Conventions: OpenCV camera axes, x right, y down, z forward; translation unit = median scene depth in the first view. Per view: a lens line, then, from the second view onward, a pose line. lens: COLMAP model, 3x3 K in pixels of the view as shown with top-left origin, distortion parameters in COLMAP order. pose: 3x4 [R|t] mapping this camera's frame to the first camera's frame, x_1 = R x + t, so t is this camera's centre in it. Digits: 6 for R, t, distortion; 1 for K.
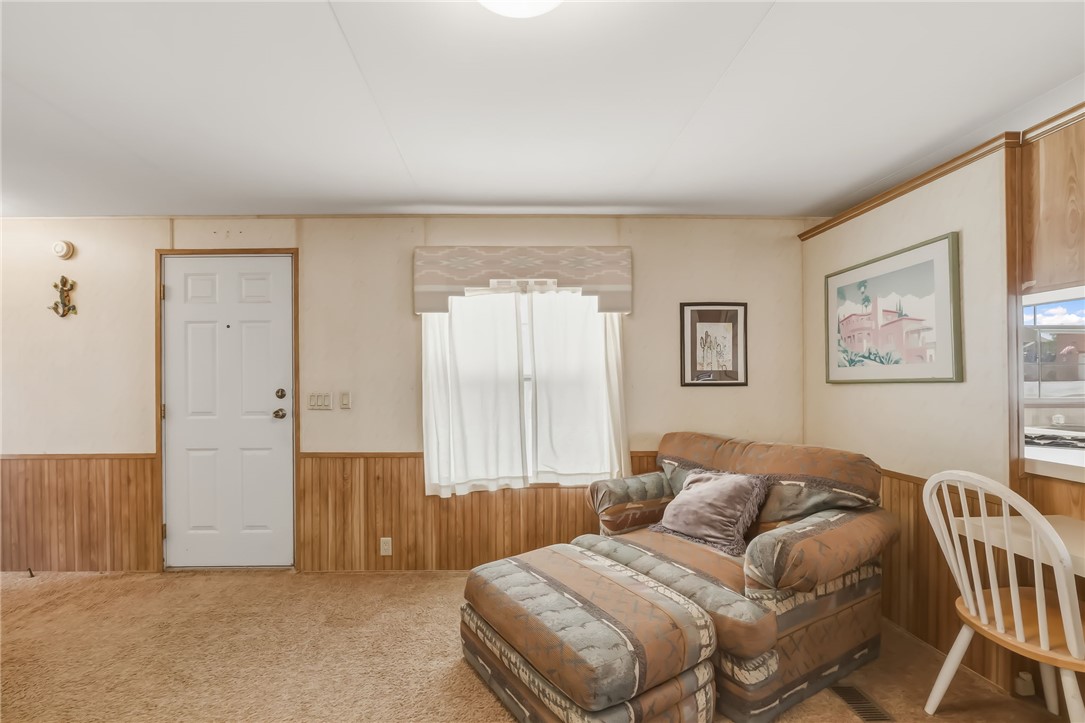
lens RADIAL K [[462.2, 0, 515.9], [0, 462.2, 381.5], [0, 0, 1]] dist [-0.016261, 0.001123]
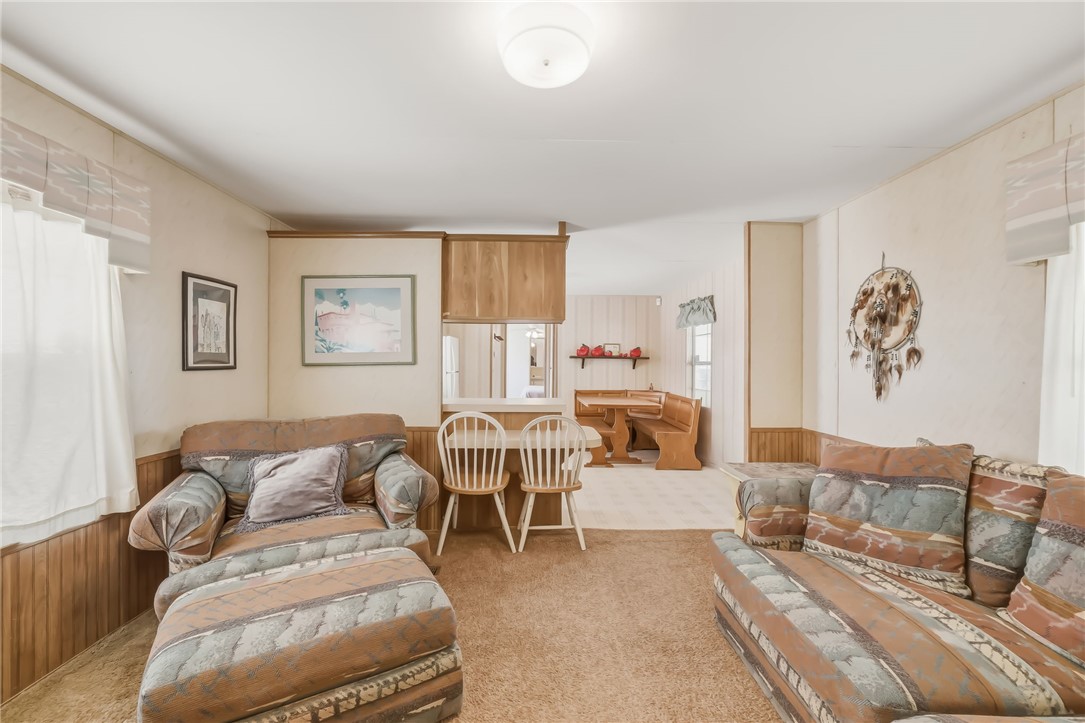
lens RADIAL K [[447.2, 0, 544.0], [0, 447.2, 360.5], [0, 0, 1]] dist [-0.013663, 0.002581]
pose [[-0.003977, 0.004020, 0.999984, -0.475668], [0.000044, 0.999992, -0.004020, -0.005083], [-0.999992, 0.000028, -0.003977, 0.364155]]
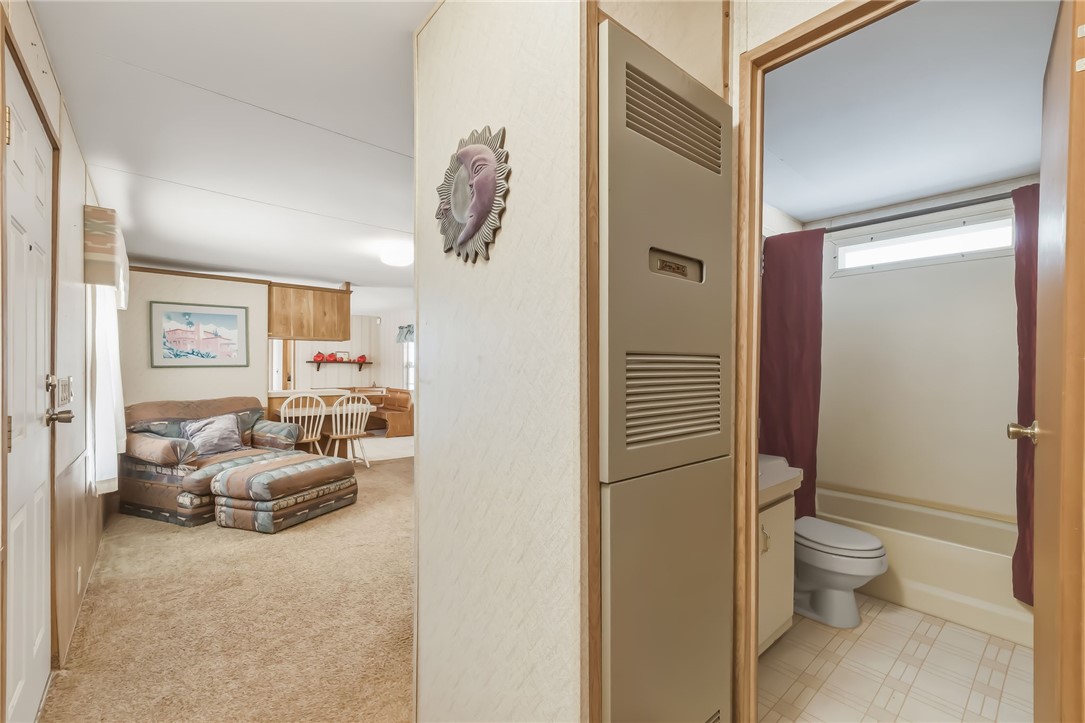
lens RADIAL K [[447.2, 0, 542.2], [0, 447.2, 372.3], [0, 0, 1]] dist [-0.013663, 0.002581]
pose [[-0.632982, -0.007117, 0.774134, -1.379905], [0.001759, 0.999942, 0.010632, 0.006941], [-0.774164, 0.008091, -0.632933, 0.899914]]
